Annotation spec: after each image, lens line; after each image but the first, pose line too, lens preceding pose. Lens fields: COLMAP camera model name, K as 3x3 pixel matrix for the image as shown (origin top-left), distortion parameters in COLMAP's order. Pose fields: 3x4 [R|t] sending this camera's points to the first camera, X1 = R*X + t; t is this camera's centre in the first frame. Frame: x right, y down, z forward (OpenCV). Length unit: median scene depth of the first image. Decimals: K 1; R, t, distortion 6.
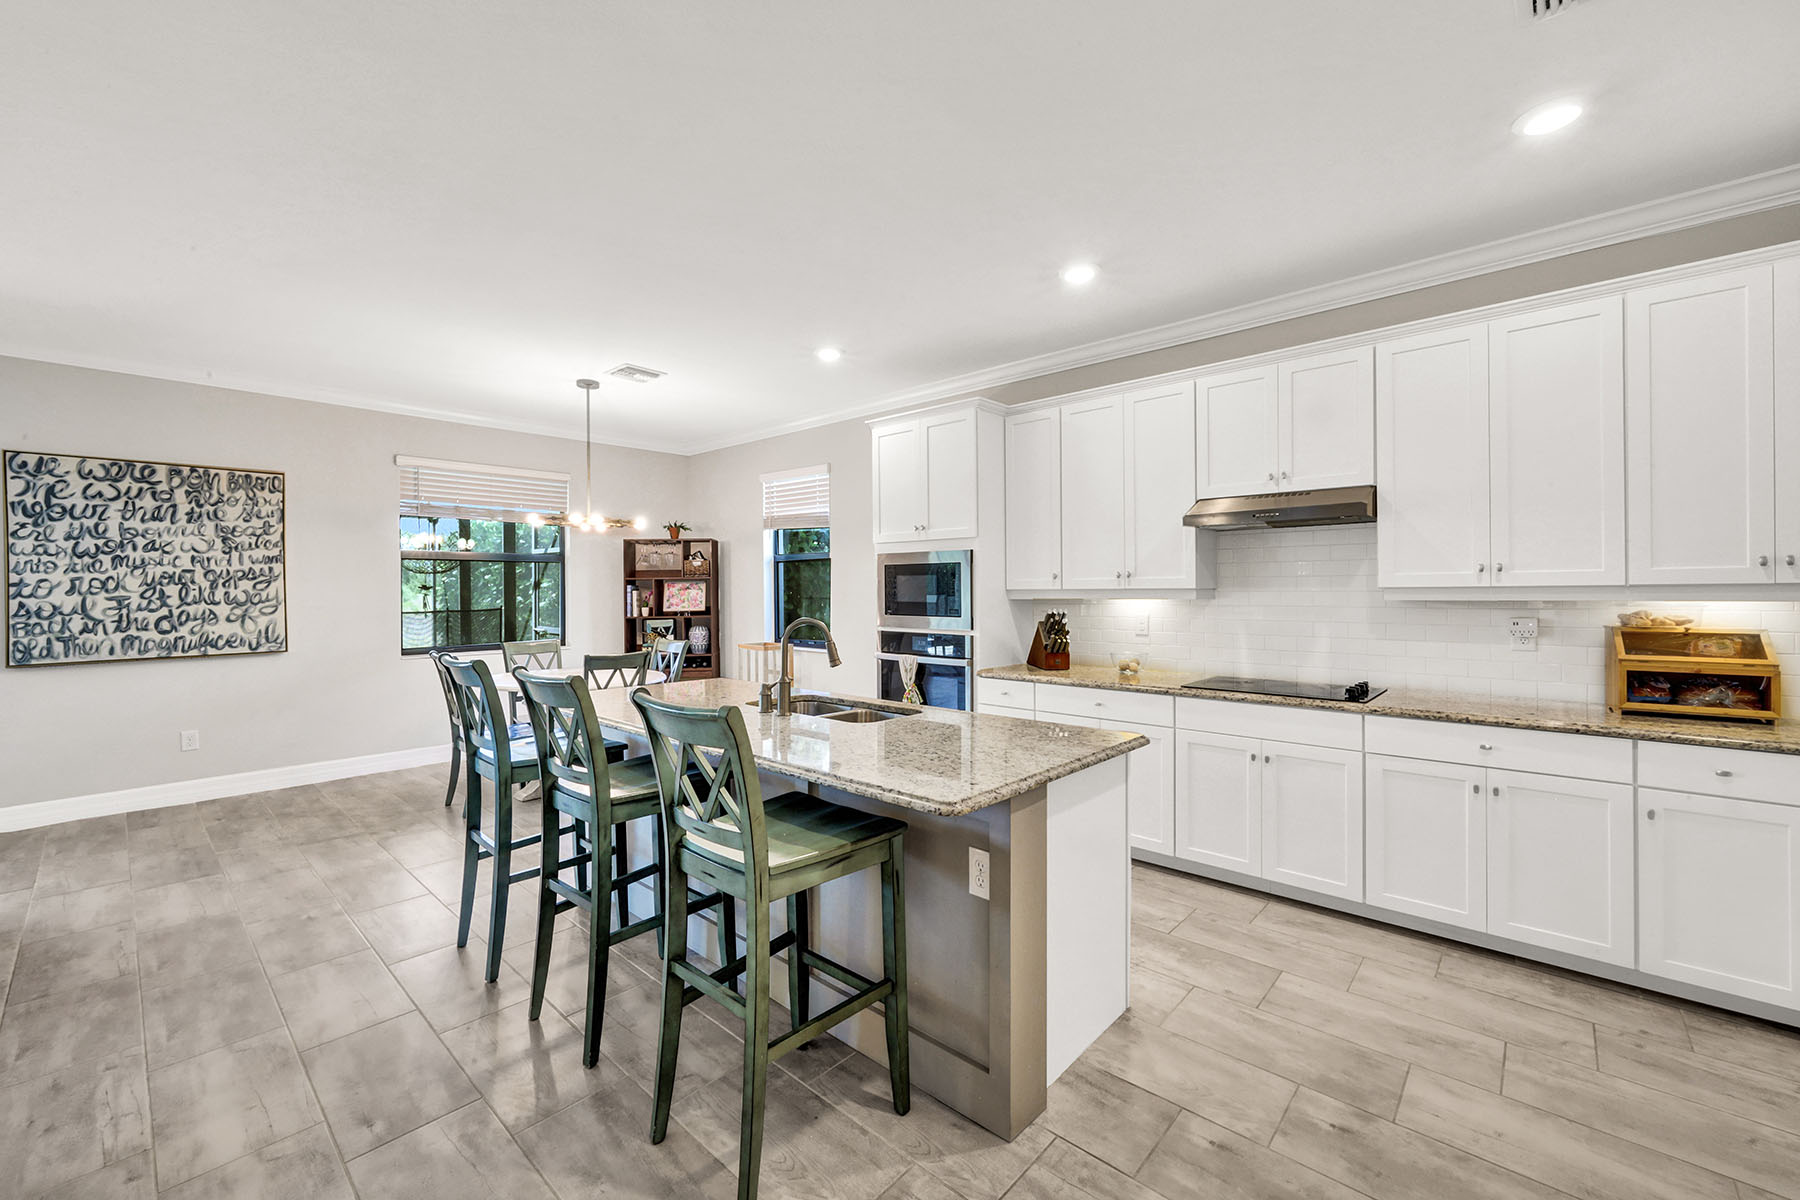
lens RADIAL K [[725.5, 0, 868.4], [0, 725.5, 582.5], [0, 0, 1]] dist [-0.005605, 0.000204]
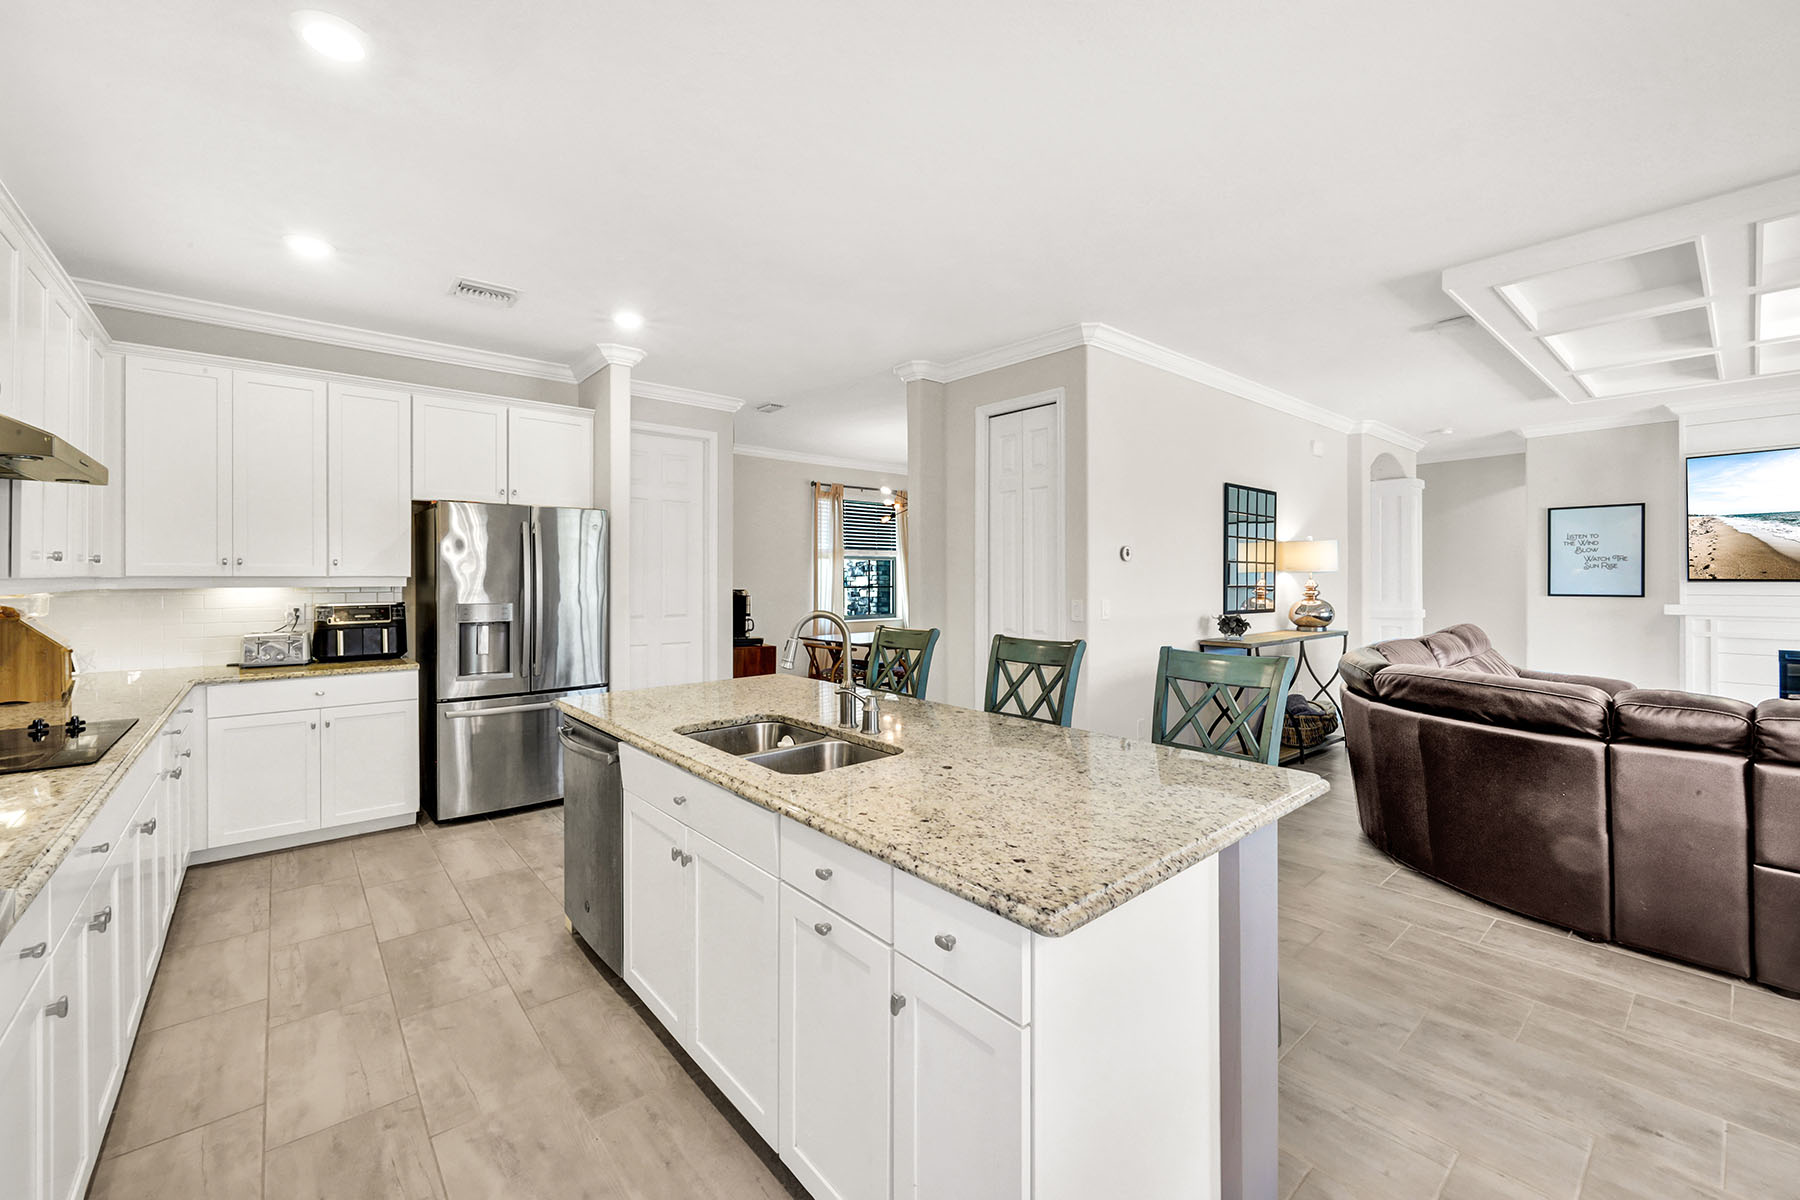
lens RADIAL K [[725.5, 0, 874.2], [0, 725.5, 582.8], [0, 0, 1]] dist [-0.005605, 0.000204]
pose [[-0.992567, 0.004676, 0.121609, -0.160767], [0.004361, 0.999986, -0.002855, 0.014693], [-0.121621, -0.002303, -0.992574, 1.175728]]
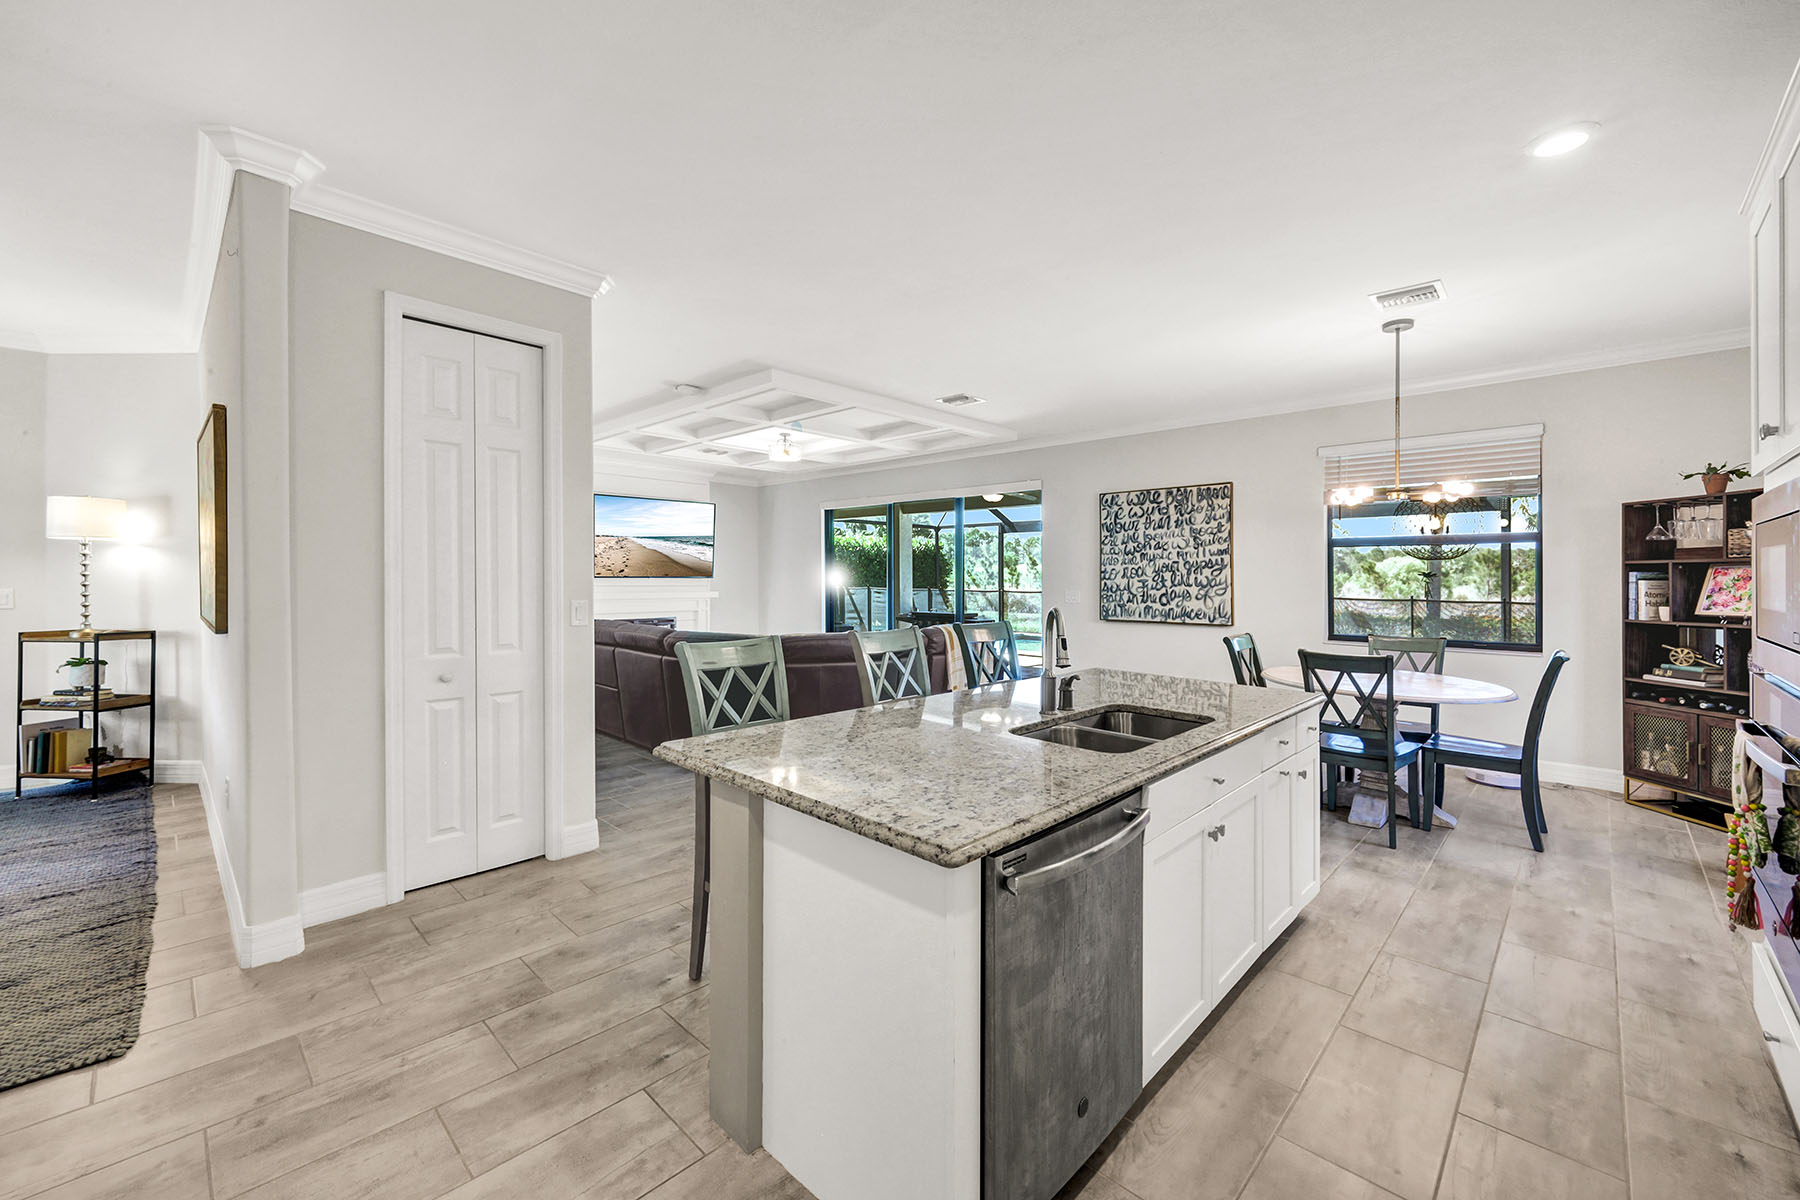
lens RADIAL K [[725.5, 0, 927.4], [0, 725.5, 577.8], [0, 0, 1]] dist [-0.005605, 0.000204]
pose [[0.010941, 0.004682, -0.999929, 0.504288], [0.002257, 0.999986, 0.004707, 0.007291], [0.999938, -0.002309, 0.010931, 0.539622]]
